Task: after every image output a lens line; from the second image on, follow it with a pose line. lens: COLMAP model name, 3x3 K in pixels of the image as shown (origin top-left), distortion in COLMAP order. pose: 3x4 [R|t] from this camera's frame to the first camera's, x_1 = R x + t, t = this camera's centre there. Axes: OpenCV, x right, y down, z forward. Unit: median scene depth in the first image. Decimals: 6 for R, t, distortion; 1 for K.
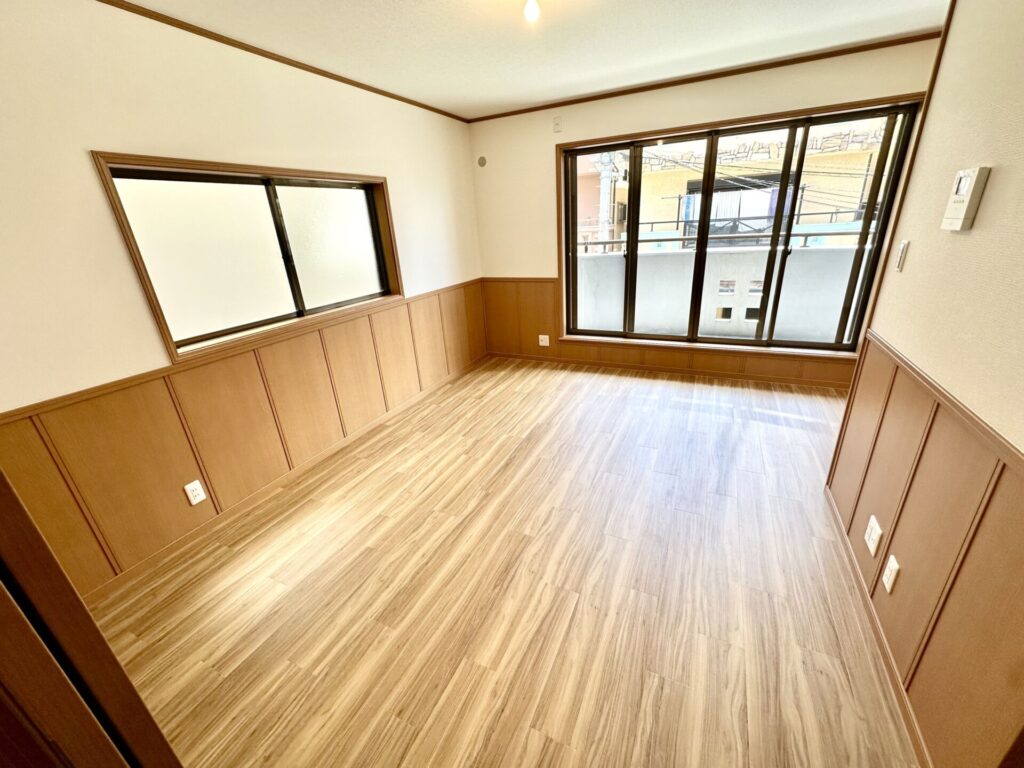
lens RADIAL K [[415.3, 0, 514.0], [0, 415.3, 384.3], [0, 0, 1]] dist [-0.005177, 0.000396]
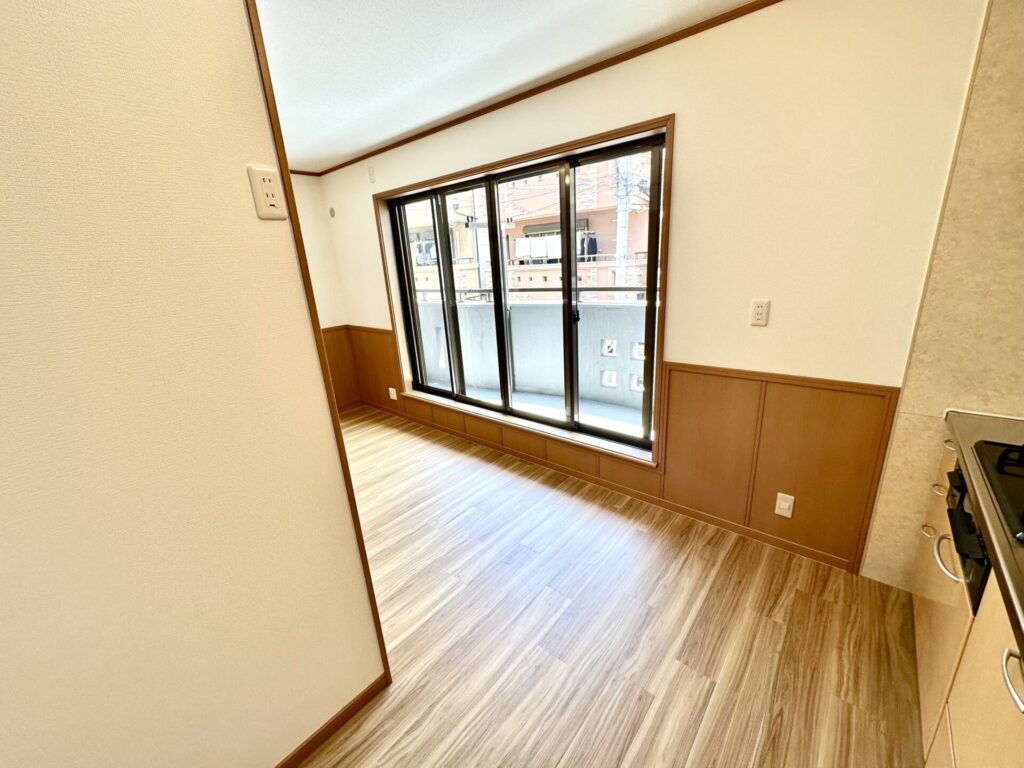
lens RADIAL K [[415.3, 0, 514.0], [0, 415.3, 384.3], [0, 0, 1]] dist [-0.005177, 0.000396]
pose [[0.963998, 0.078181, -0.254156, 0.612135], [-0.092456, 0.994713, -0.044696, -0.117031], [0.249318, 0.066585, 0.966130, 0.165142]]
